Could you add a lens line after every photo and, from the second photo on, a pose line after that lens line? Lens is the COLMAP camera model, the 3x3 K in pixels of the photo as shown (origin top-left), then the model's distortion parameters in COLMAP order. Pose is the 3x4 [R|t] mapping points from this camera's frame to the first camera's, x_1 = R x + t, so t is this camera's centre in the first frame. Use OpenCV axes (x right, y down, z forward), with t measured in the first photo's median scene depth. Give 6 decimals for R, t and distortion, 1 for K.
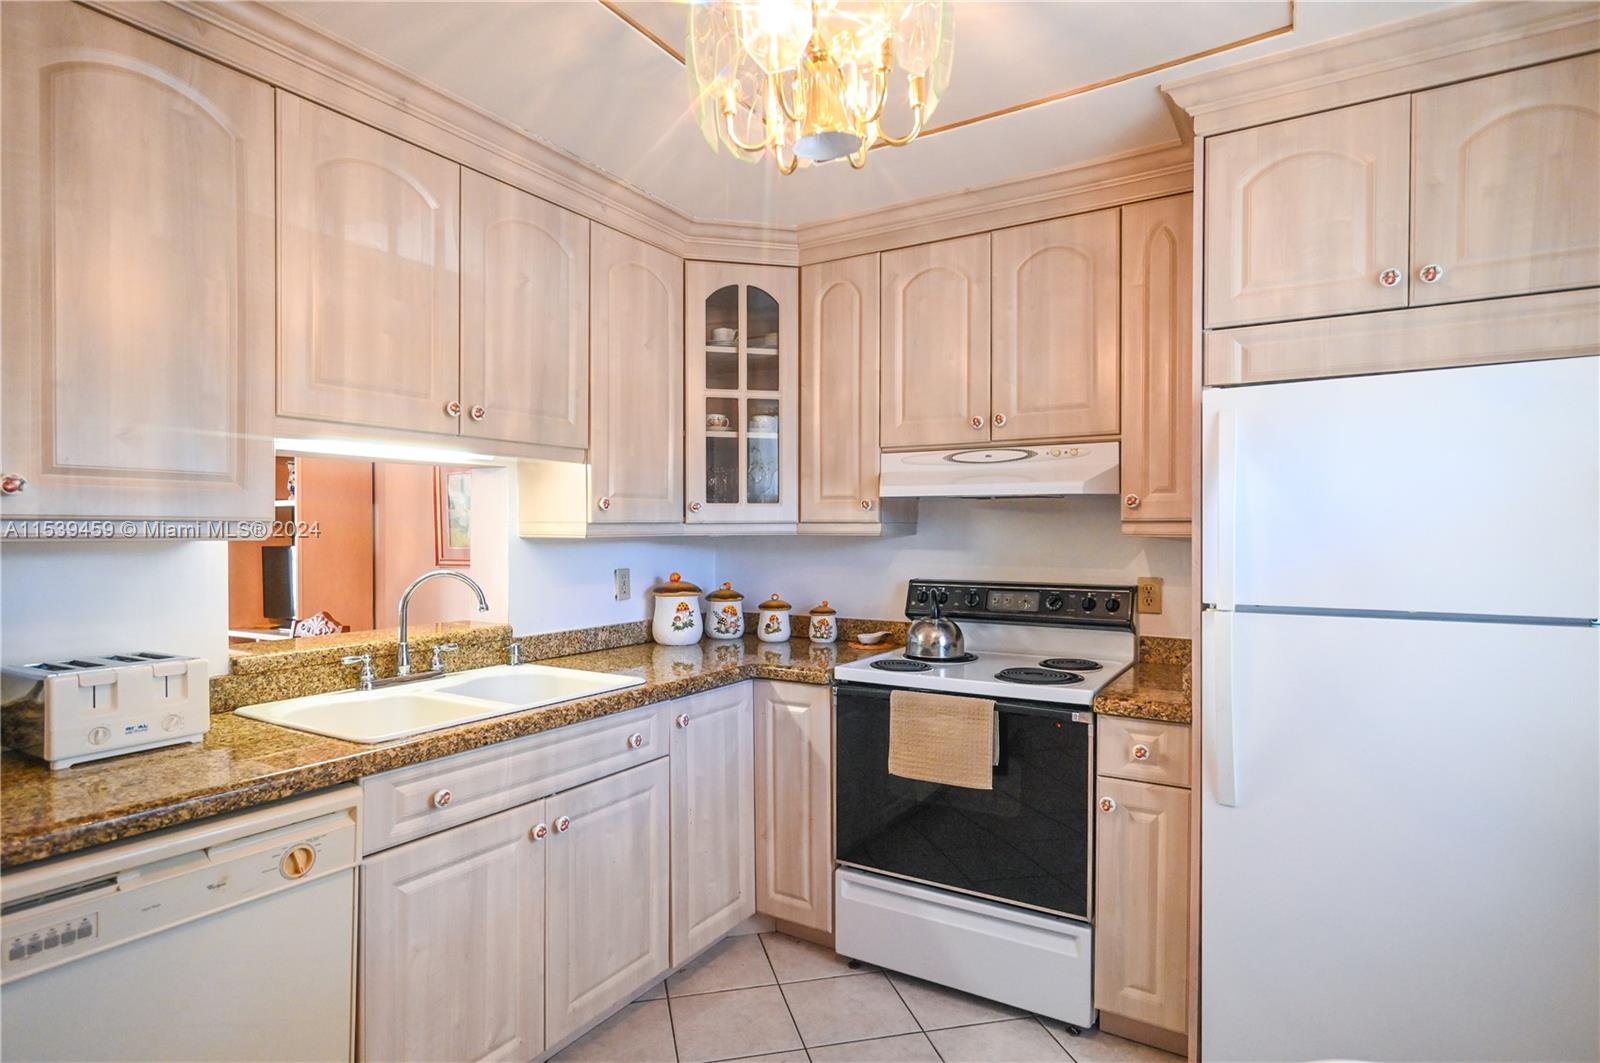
lens RADIAL K [[846.3, 0, 794.4], [0, 846.3, 520.9], [0, 0, 1]] dist [0.000050, 0.000455]
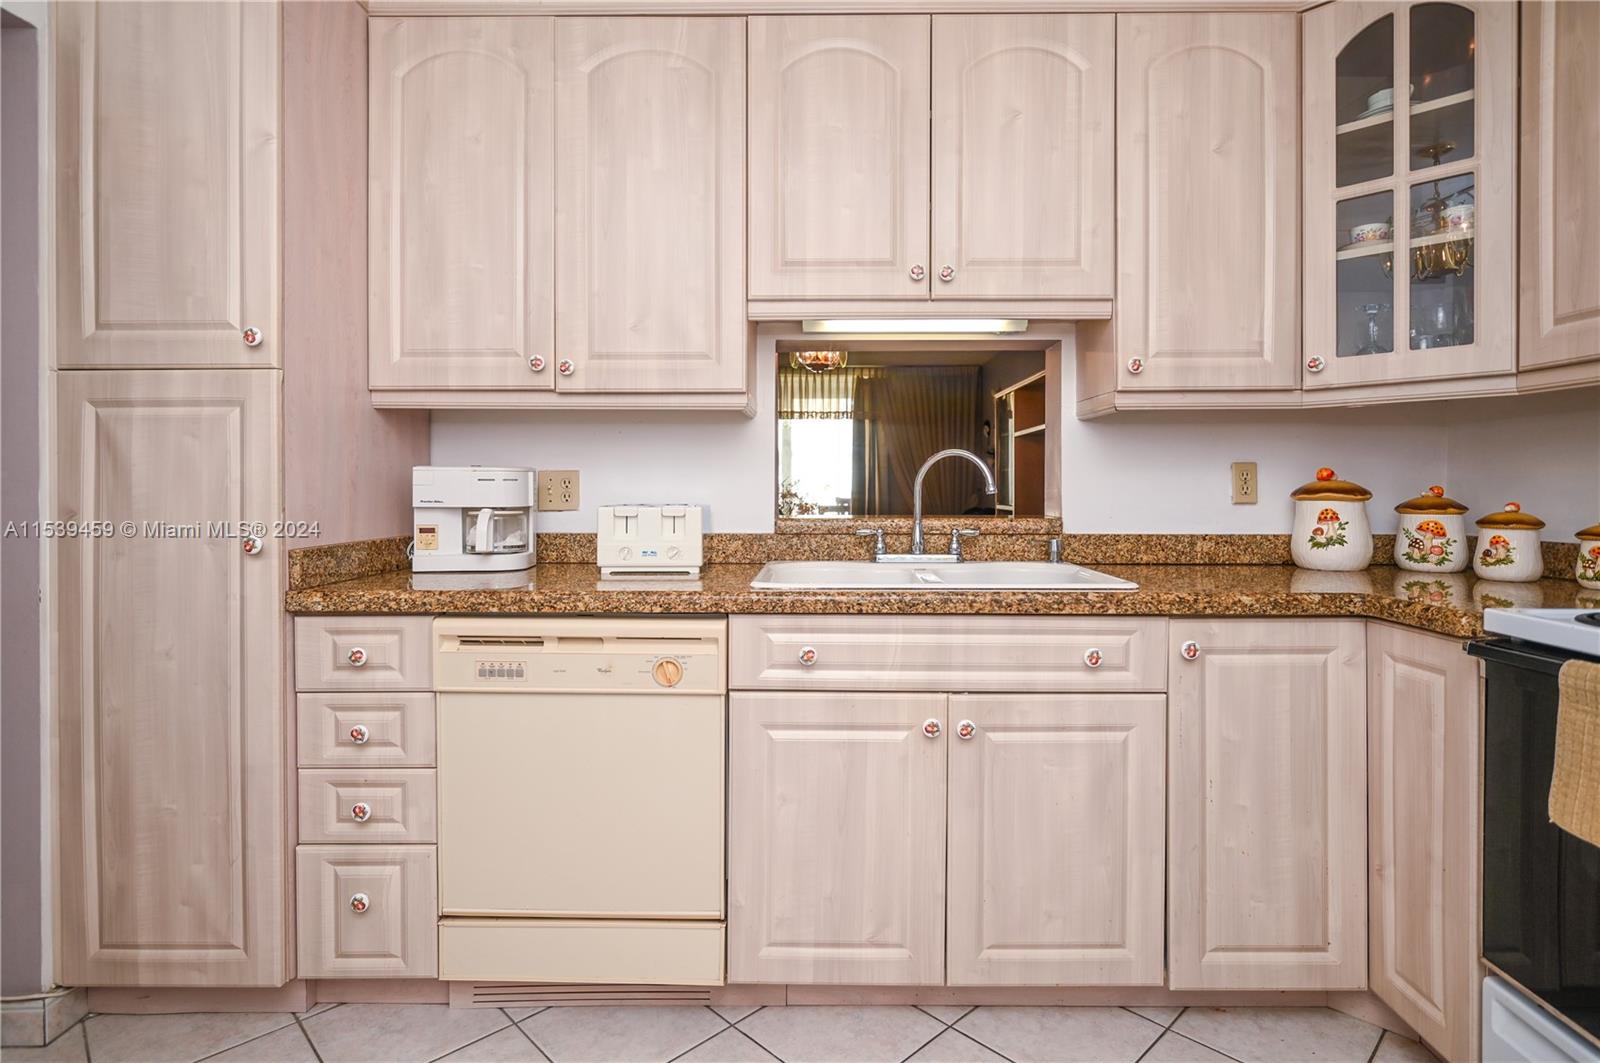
lens RADIAL K [[836.9, 0, 796.8], [0, 836.9, 476.0], [0, 0, 1]] dist [0.002184, 0.000186]
pose [[0.524889, -0.005583, -0.851152, 0.269678], [0.006867, 0.999974, -0.002324, 0.081447], [0.851143, -0.004625, 0.524914, 0.320807]]
